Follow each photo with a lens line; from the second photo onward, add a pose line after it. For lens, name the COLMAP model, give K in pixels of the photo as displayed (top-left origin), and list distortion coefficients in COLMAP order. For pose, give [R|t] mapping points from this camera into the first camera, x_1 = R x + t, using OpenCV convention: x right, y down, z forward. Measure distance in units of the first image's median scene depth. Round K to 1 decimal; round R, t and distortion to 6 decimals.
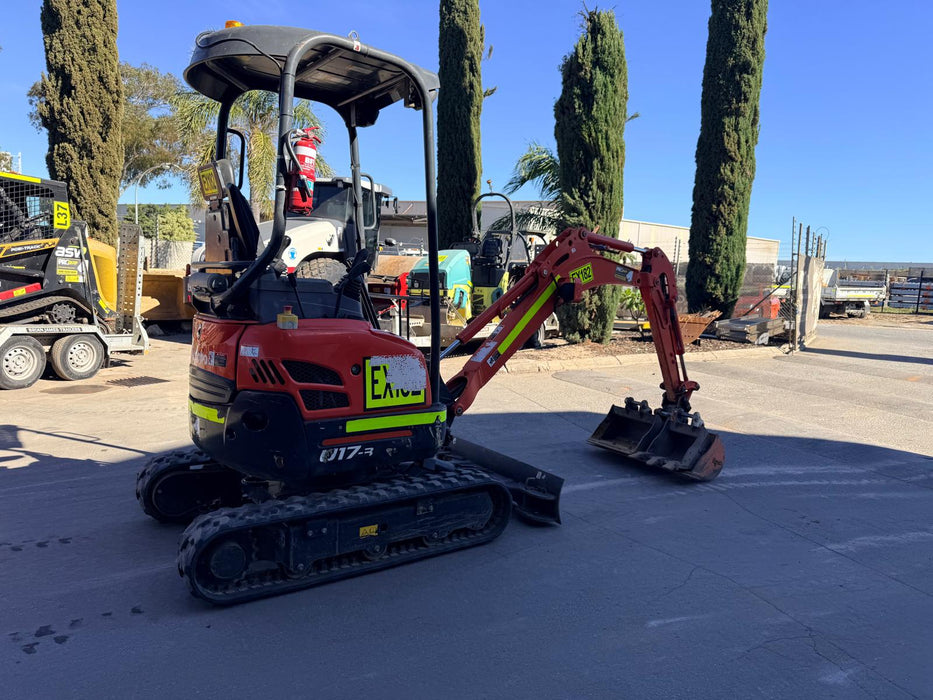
lens RADIAL K [[653.6, 0, 474.6], [0, 653.6, 360.1], [0, 0, 1]] dist [0.080577, -0.104567]
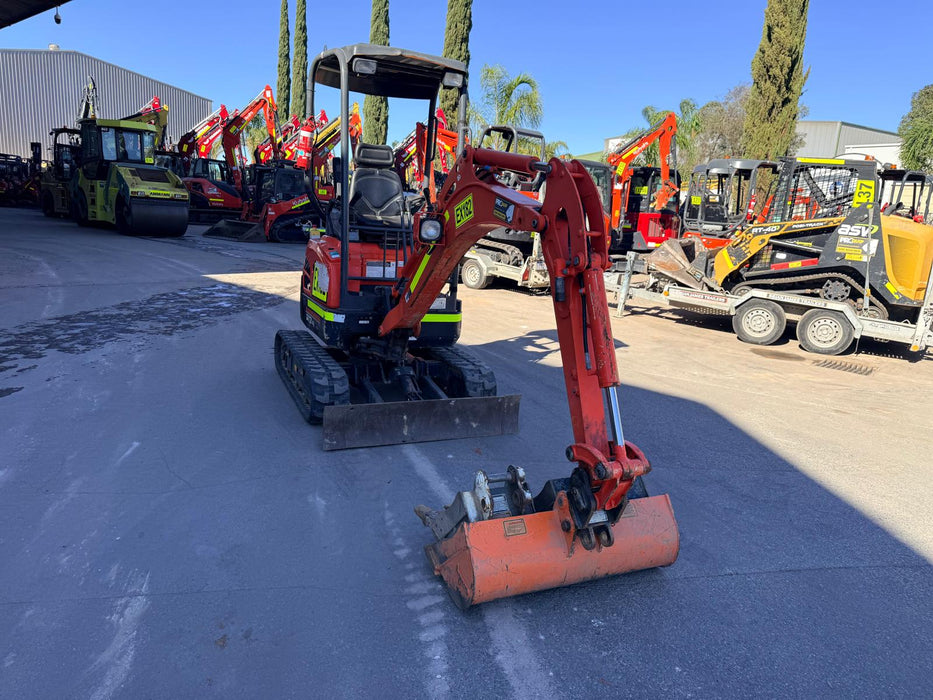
lens RADIAL K [[657.2, 0, 470.2], [0, 657.2, 349.6], [0, 0, 1]] dist [0.118503, -0.190441]
pose [[-0.188400, 0.154571, -0.969852, 0.772180], [-0.199747, 0.960864, 0.191941, -0.103715], [0.961565, 0.229886, -0.150152, 0.971579]]
